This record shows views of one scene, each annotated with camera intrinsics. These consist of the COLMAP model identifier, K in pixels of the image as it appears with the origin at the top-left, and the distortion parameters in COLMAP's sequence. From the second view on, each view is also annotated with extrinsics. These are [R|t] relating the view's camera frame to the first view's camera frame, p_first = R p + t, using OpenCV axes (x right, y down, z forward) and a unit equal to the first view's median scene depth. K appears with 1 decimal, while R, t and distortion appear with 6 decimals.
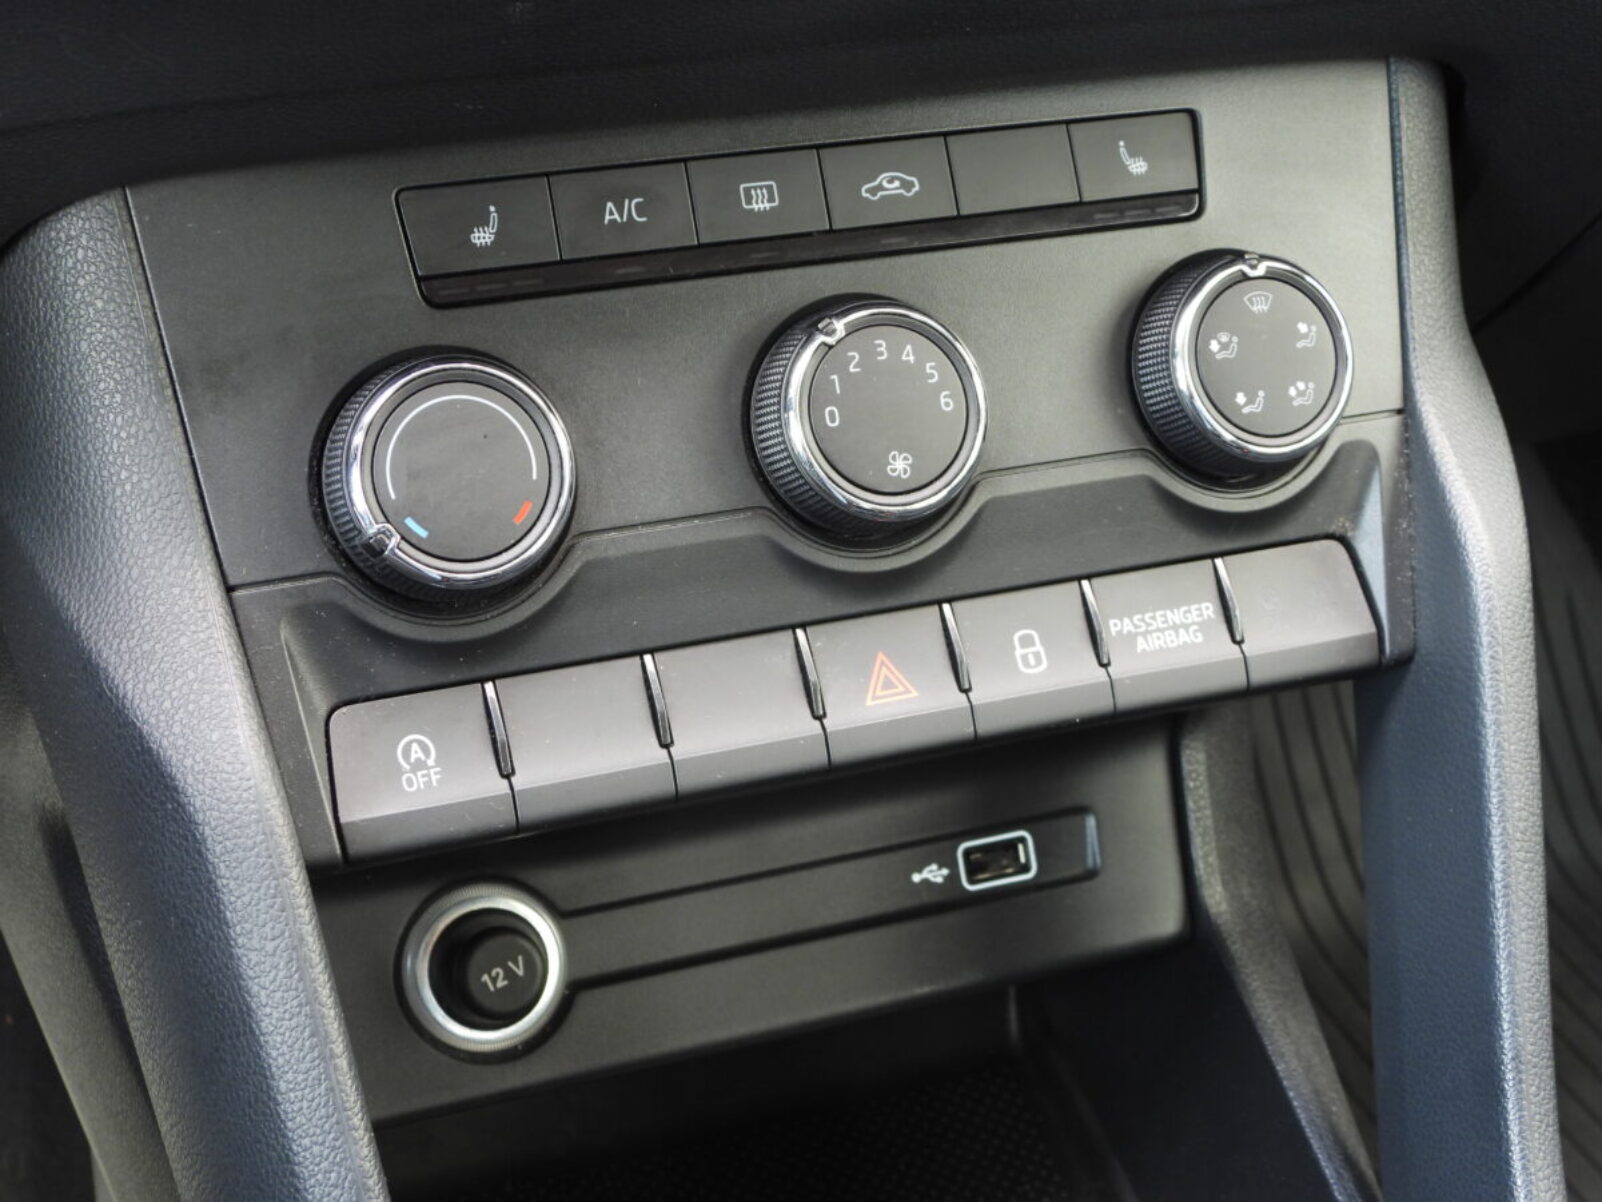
lens RADIAL K [[2630.0, 0, 801.0], [0, 2630.0, 601.0], [0, 0, 1]] dist [-0.015117, -0.027412]
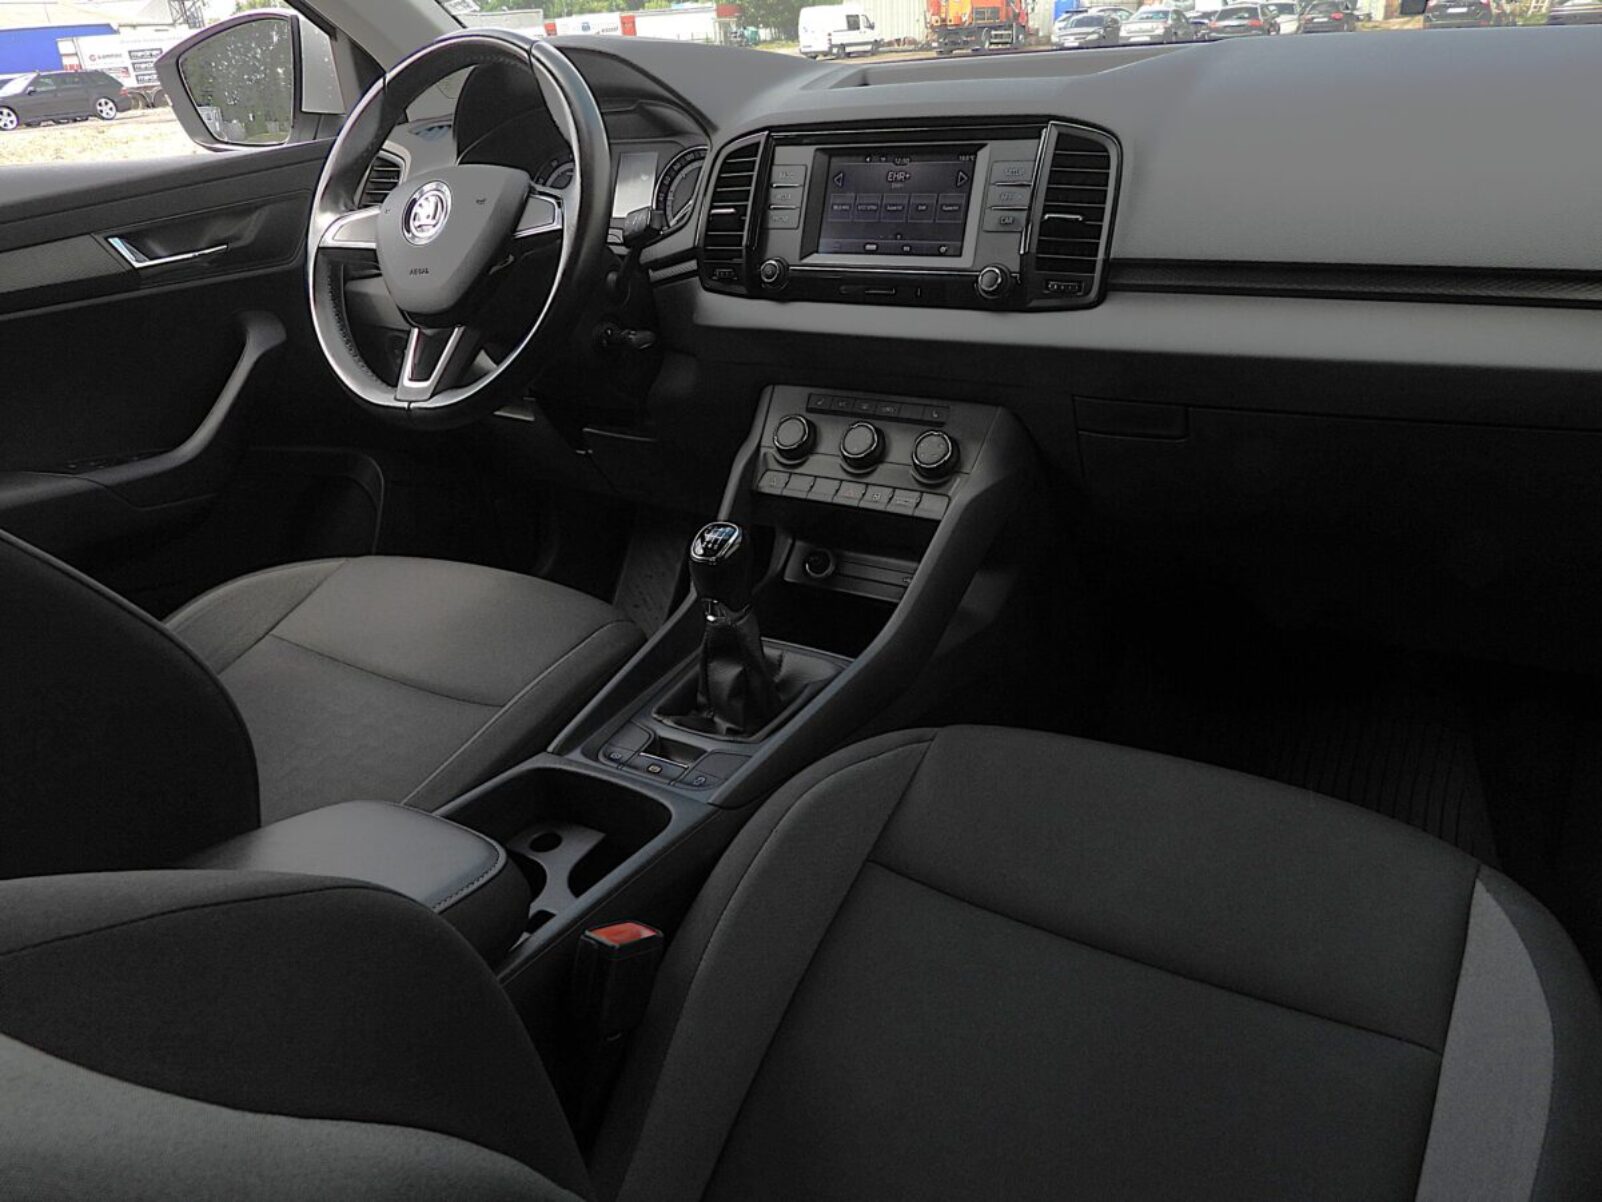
lens RADIAL K [[1141.0, 0, 801.0], [0, 1141.0, 601.0], [0, 0, 1]] dist [-0.002837, -0.000349]
pose [[0.592285, 0.205593, -0.779057, 1.804029], [-0.415240, 0.906492, -0.076468, 0.441397], [0.690488, 0.368787, 0.622272, -0.415872]]
